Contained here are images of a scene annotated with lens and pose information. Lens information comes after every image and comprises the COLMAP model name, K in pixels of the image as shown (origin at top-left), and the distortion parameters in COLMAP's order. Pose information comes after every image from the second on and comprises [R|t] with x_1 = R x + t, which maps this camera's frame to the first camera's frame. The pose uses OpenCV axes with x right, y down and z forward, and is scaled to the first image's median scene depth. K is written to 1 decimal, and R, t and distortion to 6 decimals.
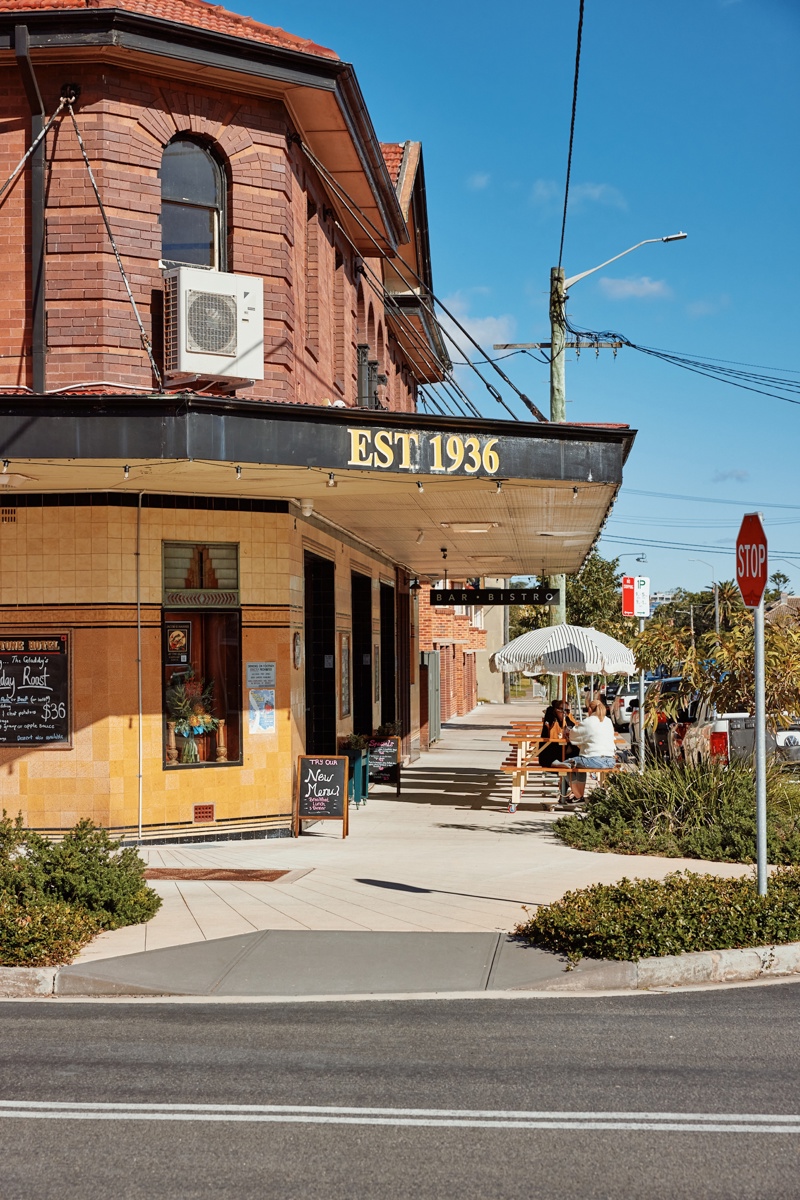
lens RADIAL K [[1977.7, 0, 400.0], [0, 1977.7, 600.0], [0, 0, 1]] dist [0.000313, 0.085840]
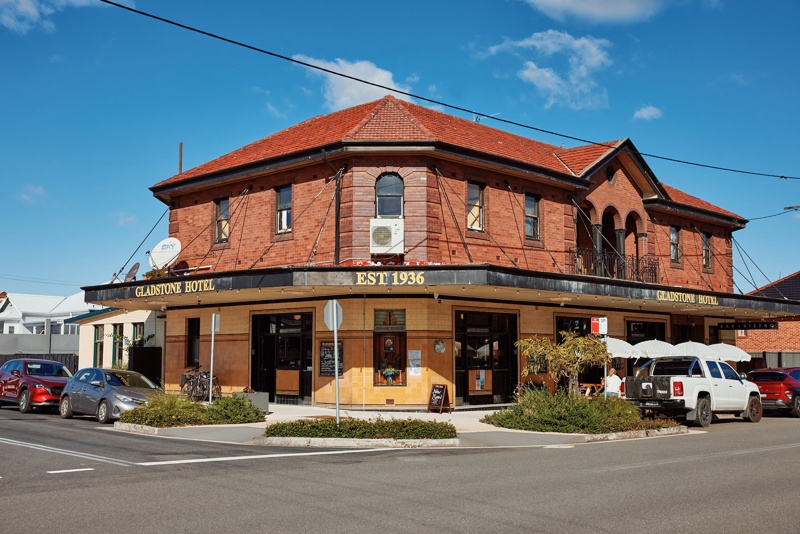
lens RADIAL K [[899.0, 0, 400.0], [0, 899.0, 267.0], [0, 0, 1]] dist [0.016240, -0.000019]
pose [[0.765912, -0.053052, -0.640753, 0.786363], [0.007721, 0.997277, -0.073341, 0.006411], [0.642899, 0.051225, 0.764236, -0.019220]]
